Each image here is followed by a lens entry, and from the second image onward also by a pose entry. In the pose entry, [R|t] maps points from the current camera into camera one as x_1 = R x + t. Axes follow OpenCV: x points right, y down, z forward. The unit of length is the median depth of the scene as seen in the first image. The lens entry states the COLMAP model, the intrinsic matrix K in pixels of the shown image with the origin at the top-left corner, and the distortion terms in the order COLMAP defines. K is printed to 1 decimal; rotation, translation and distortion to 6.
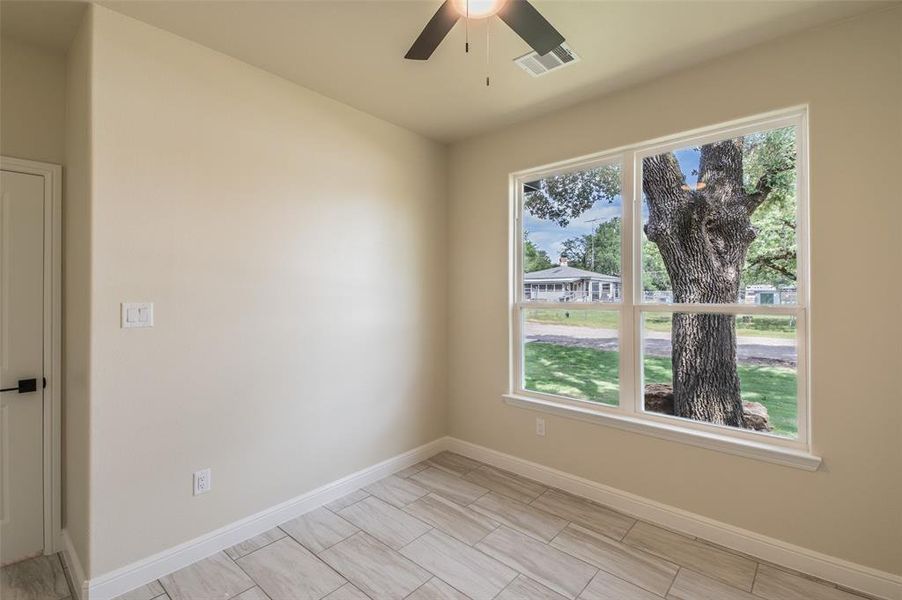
lens RADIAL K [[400.2, 0, 452.2], [0, 400.2, 291.3], [0, 0, 1]] dist [0.012629, -0.003822]
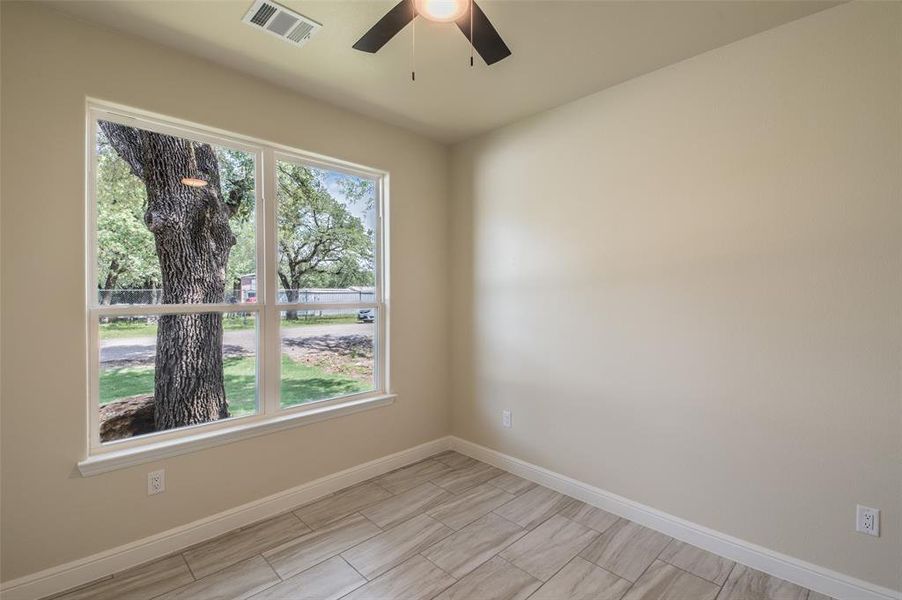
lens RADIAL K [[400.2, 0, 457.1], [0, 400.2, 295.4], [0, 0, 1]] dist [0.012629, -0.003822]
pose [[0.088298, -0.005961, 0.996076, -0.436969], [-0.004967, 0.999967, 0.006425, 0.001425], [-0.996082, -0.005515, 0.088265, 0.401010]]
